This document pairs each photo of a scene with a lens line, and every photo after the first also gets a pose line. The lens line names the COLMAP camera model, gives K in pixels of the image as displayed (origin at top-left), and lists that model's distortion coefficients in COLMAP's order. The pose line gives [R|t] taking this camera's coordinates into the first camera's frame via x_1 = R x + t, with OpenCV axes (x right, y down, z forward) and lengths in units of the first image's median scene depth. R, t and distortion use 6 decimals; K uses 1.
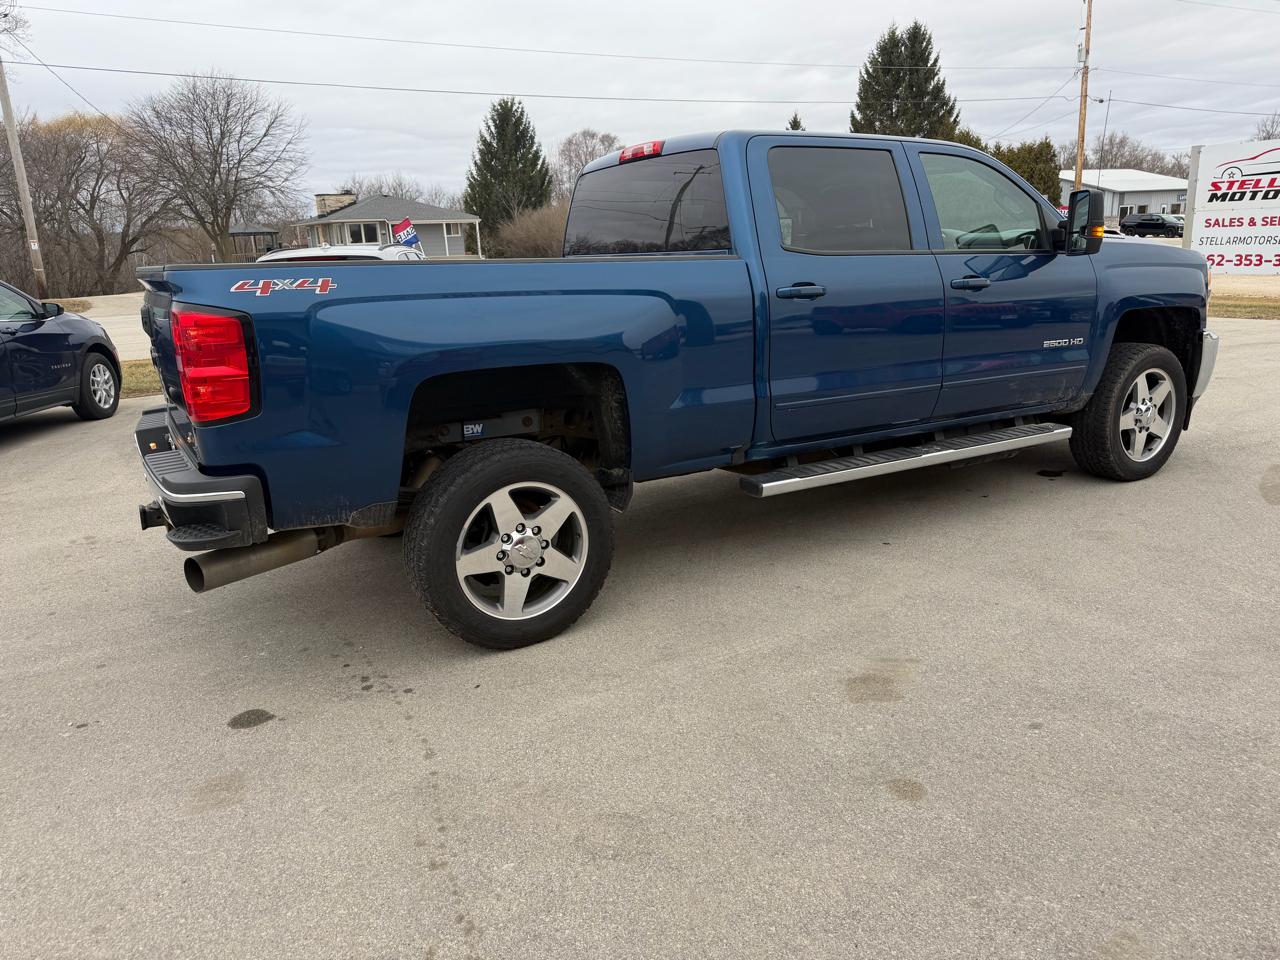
lens RADIAL K [[908.4, 0, 631.1], [0, 908.4, 478.2], [0, 0, 1]] dist [0.071471, -0.080047]
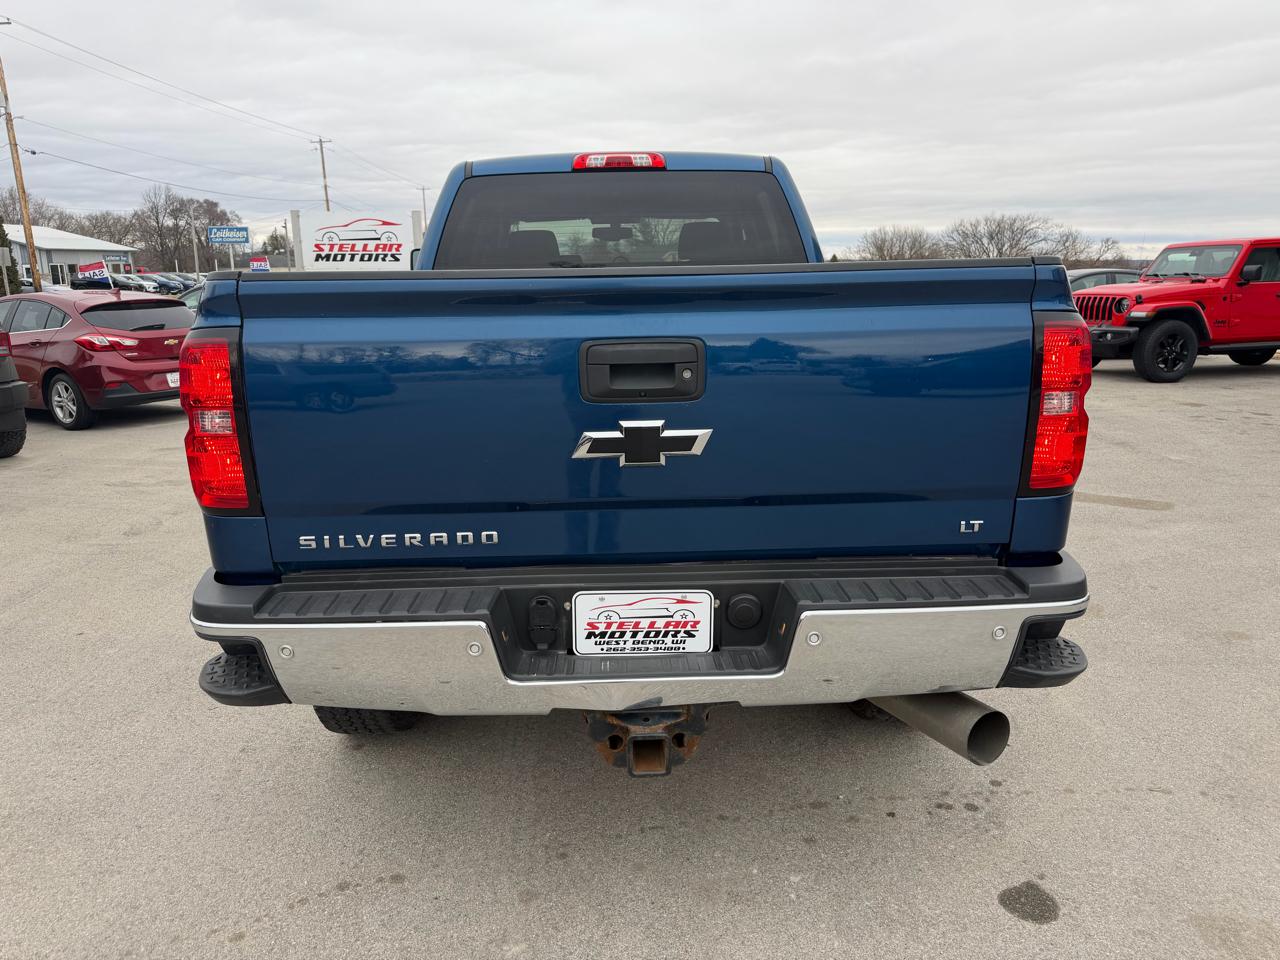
lens RADIAL K [[908.9, 0, 641.5], [0, 908.9, 491.2], [0, 0, 1]] dist [0.021946, -0.023310]
pose [[0.473714, -0.173400, 0.863439, -0.076004], [0.213853, 0.973729, 0.078222, -0.011271], [-0.854319, 0.147594, 0.498352, 0.058238]]
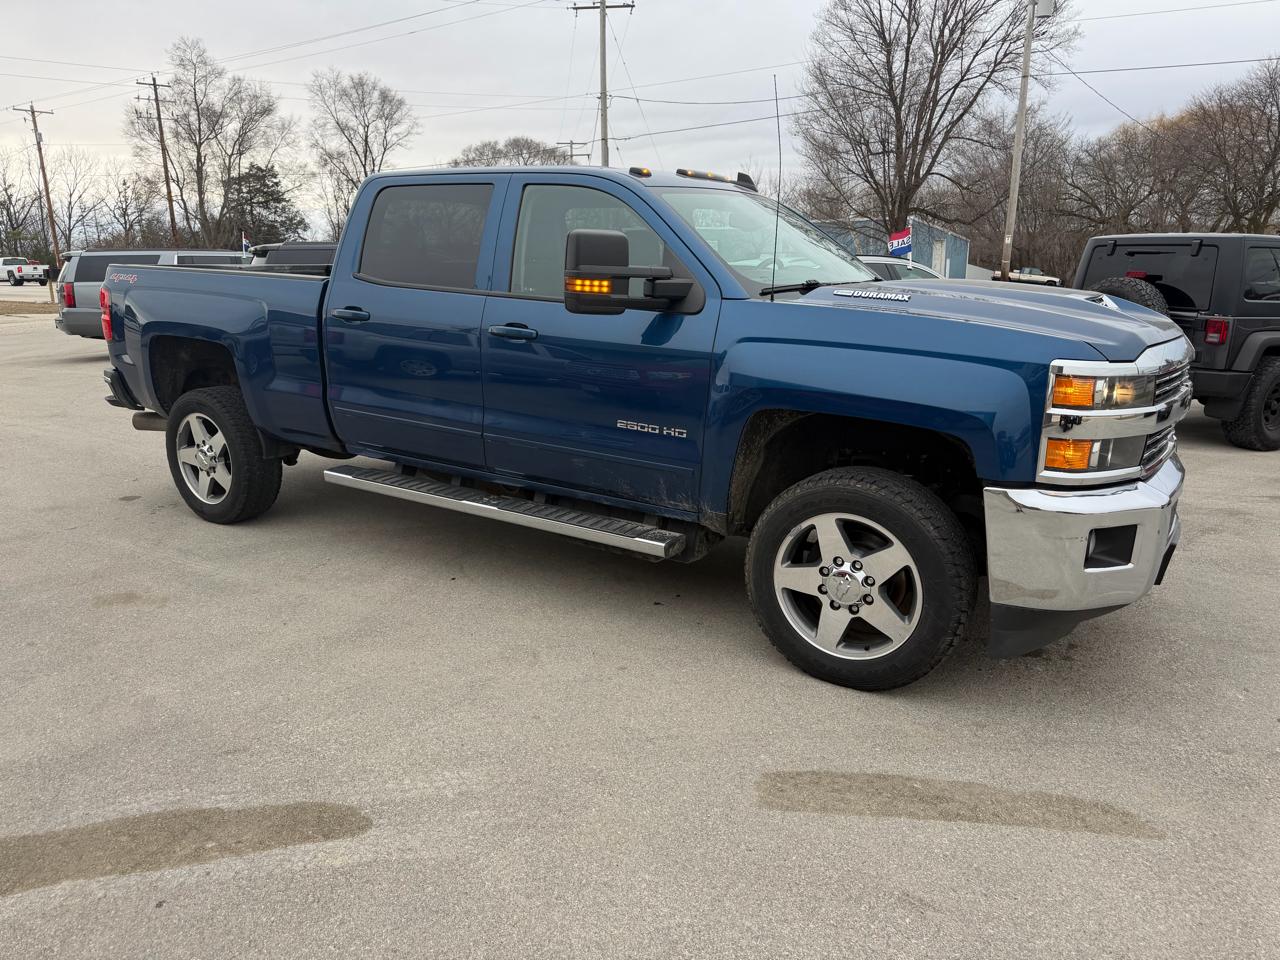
lens RADIAL K [[903.7, 0, 629.9], [0, 903.7, 479.0], [0, 0, 1]] dist [0.050835, -0.059903]
pose [[0.445837, 0.254039, -0.858309, 0.116495], [-0.243565, 0.957131, 0.156772, -0.023052], [0.861340, 0.139159, 0.488599, 0.065893]]
